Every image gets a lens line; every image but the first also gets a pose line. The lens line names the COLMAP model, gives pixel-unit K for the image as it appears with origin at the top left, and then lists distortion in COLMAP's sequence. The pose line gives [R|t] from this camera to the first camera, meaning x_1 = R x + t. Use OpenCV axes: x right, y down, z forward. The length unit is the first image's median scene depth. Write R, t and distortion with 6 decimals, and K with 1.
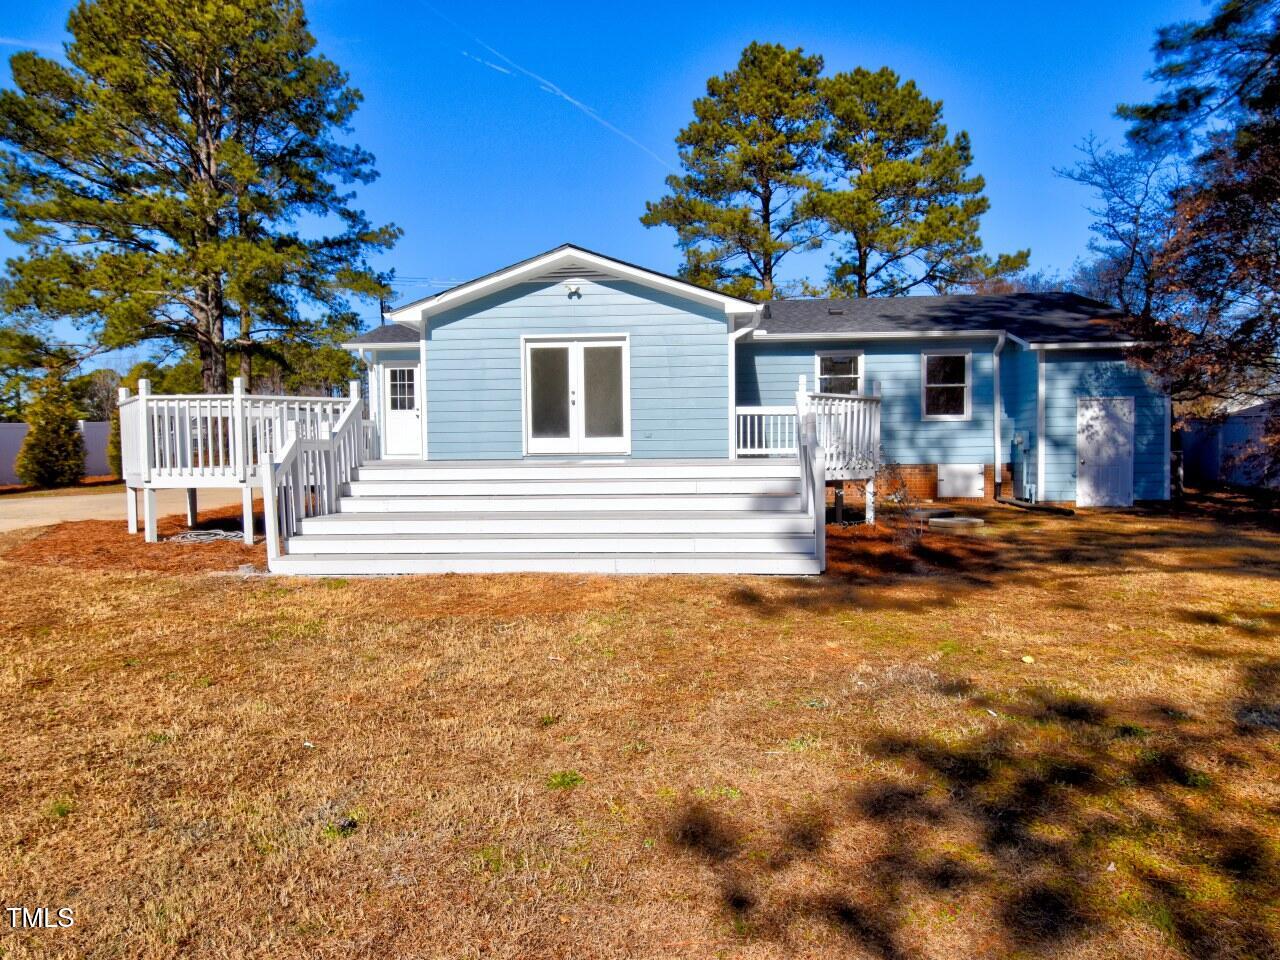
lens RADIAL K [[710.3, 0, 639.5], [0, 710.3, 476.6], [0, 0, 1]] dist [0.003482, 0.000241]
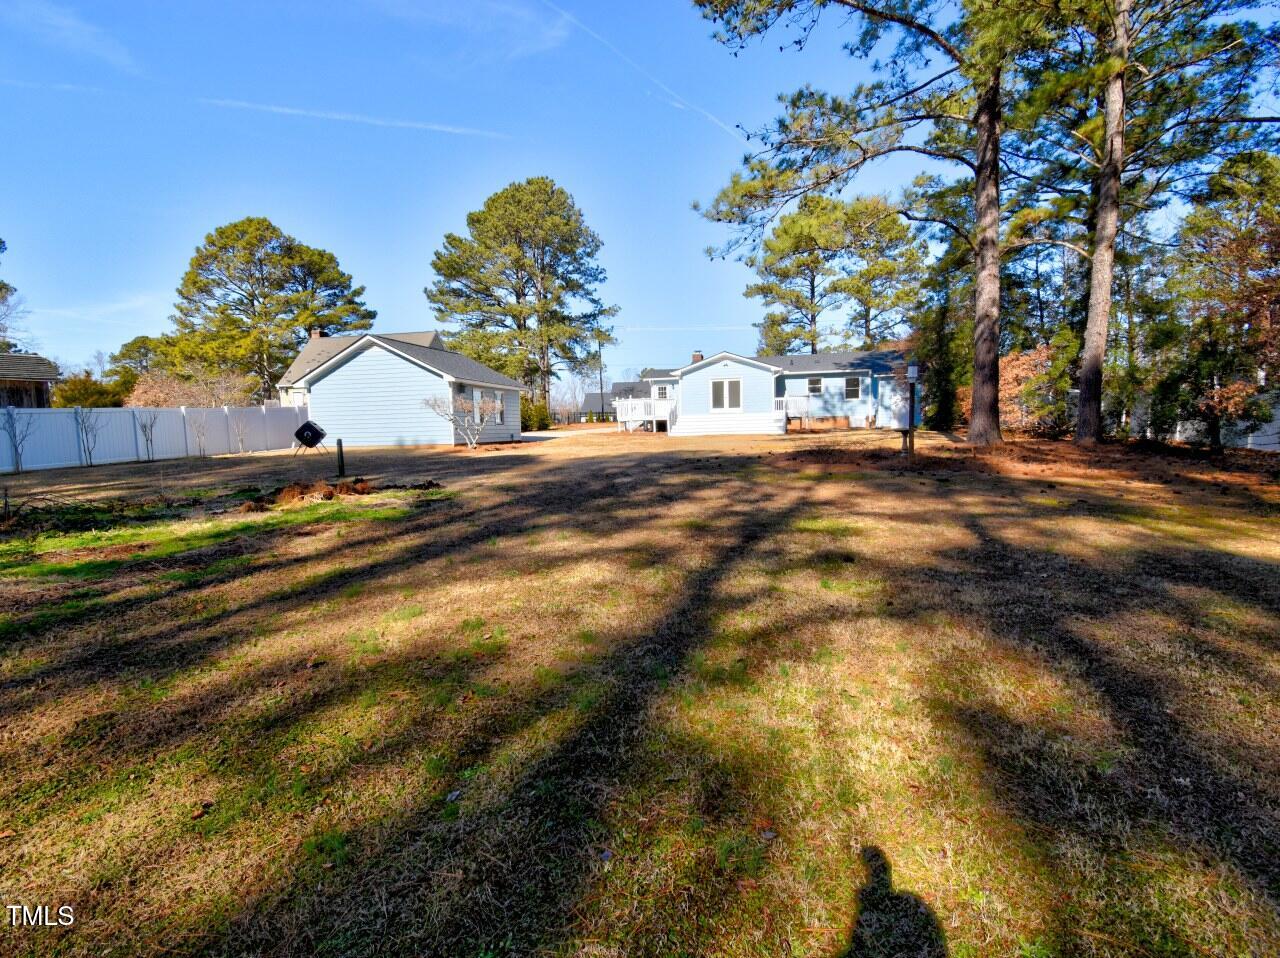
lens RADIAL K [[637.5, 0, 642.2], [0, 637.5, 478.6], [0, 0, 1]] dist [0.012691, -0.020892]
pose [[0.989092, 0.000406, -0.147298, -0.030805], [0.005326, 0.999244, 0.038516, 0.130035], [0.147202, -0.038881, 0.988342, -1.672287]]
